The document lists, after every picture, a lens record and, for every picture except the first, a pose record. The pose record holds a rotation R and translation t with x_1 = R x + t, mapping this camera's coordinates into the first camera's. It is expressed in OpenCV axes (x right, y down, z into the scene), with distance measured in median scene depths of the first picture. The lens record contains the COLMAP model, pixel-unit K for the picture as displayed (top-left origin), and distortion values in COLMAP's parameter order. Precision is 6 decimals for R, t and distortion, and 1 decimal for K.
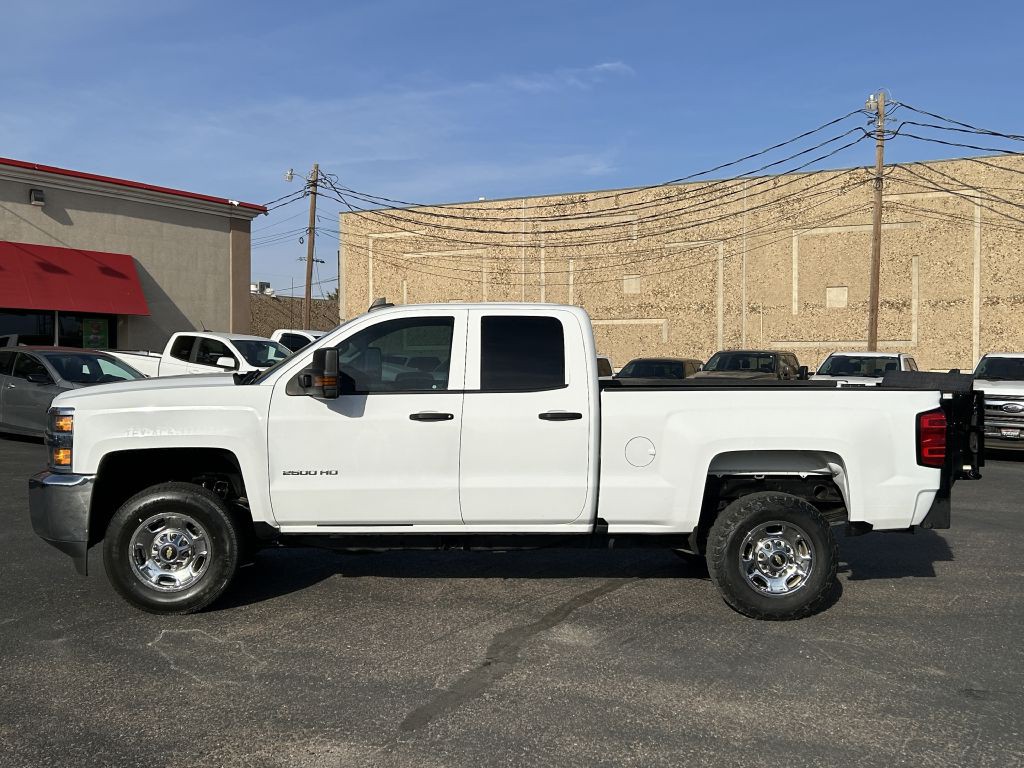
lens RADIAL K [[1061.8, 0, 512.0], [0, 1061.8, 384.0], [0, 0, 1]] dist [0.137051, -0.384562]
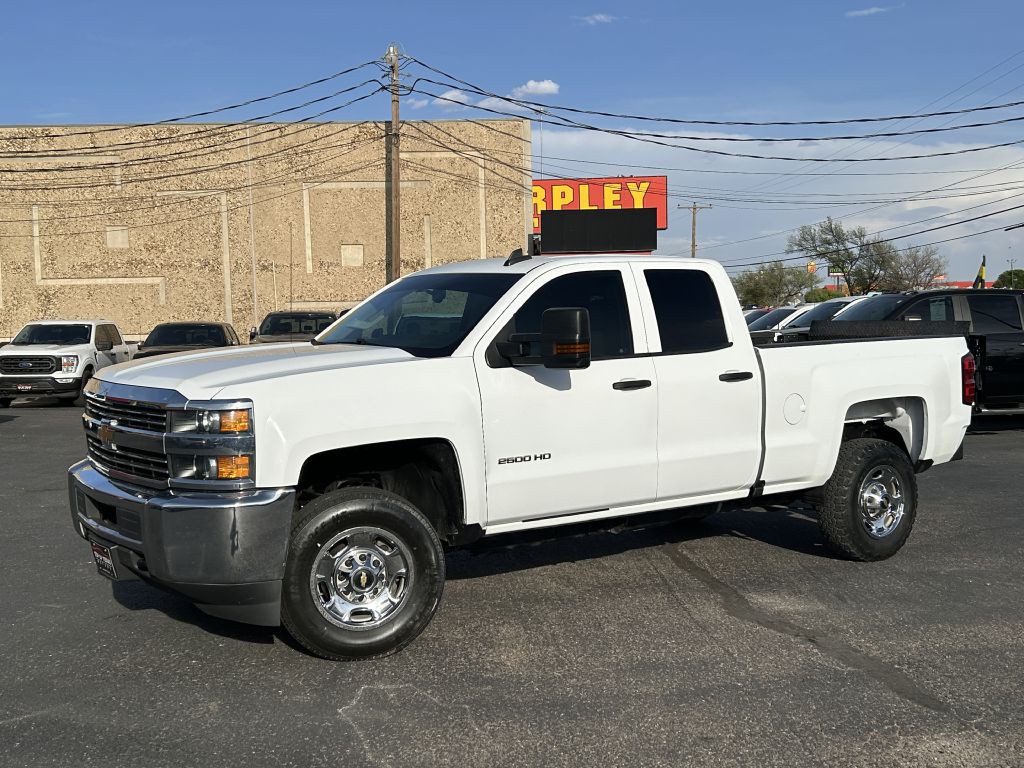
lens RADIAL K [[1135.8, 0, 512.0], [0, 1135.8, 384.0], [0, 0, 1]] dist [0.110997, -0.283032]
pose [[0.843276, -0.053895, 0.534771, -0.140068], [0.037263, 0.998428, 0.041864, -0.002655], [-0.536187, -0.015375, 0.843959, 0.054068]]
